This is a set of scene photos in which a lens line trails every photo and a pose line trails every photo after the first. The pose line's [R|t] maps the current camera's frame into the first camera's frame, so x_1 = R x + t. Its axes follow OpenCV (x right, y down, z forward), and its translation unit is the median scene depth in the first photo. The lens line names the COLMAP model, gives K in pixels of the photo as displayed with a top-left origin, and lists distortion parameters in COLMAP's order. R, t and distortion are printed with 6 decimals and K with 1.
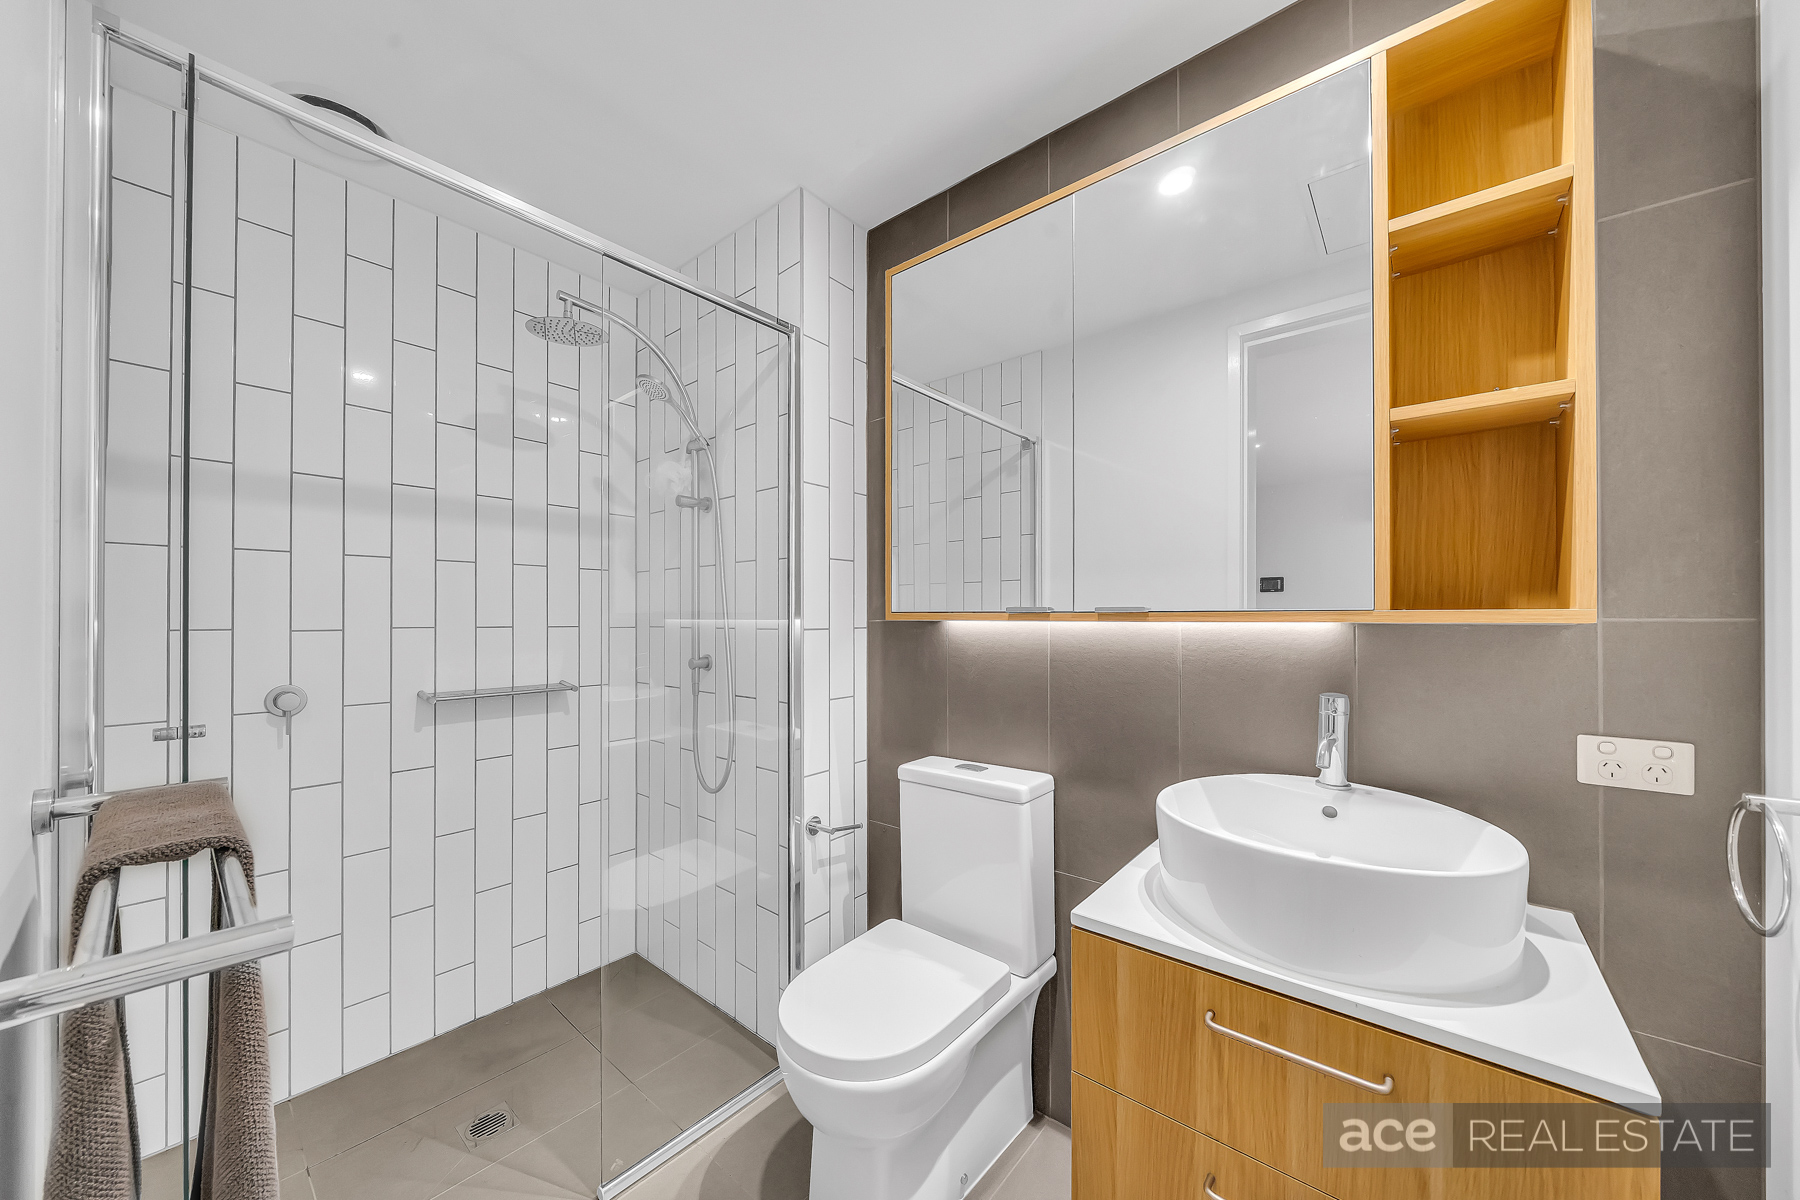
lens RADIAL K [[645.3, 0, 896.6], [0, 645.3, 620.1], [0, 0, 1]] dist [-0.007130, -0.000012]
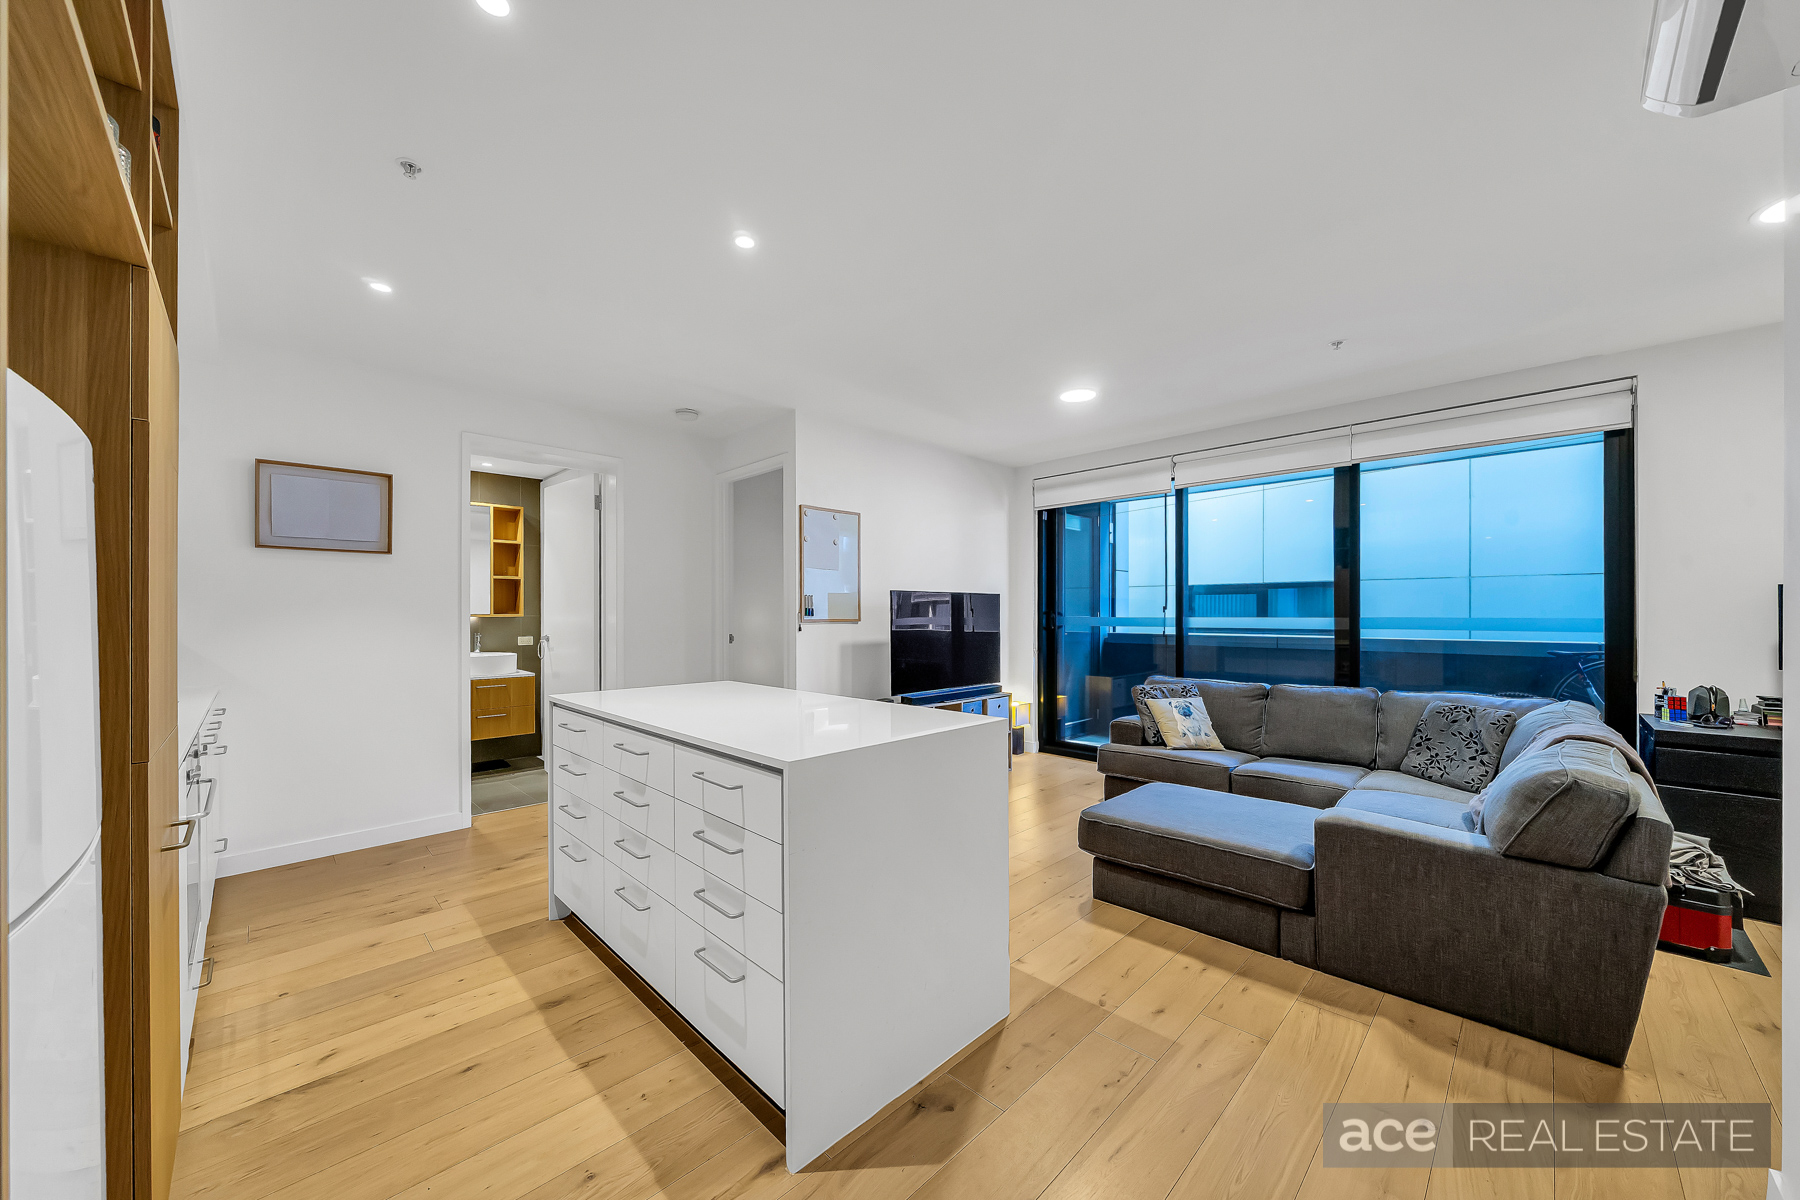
lens RADIAL K [[645.3, 0, 896.6], [0, 645.3, 620.1], [0, 0, 1]] dist [-0.007130, -0.000012]
pose [[0.082628, -0.000418, 0.996580, -4.248505], [-0.005999, 0.999982, 0.000917, 0.009268], [-0.996562, -0.006054, 0.082624, -2.749855]]
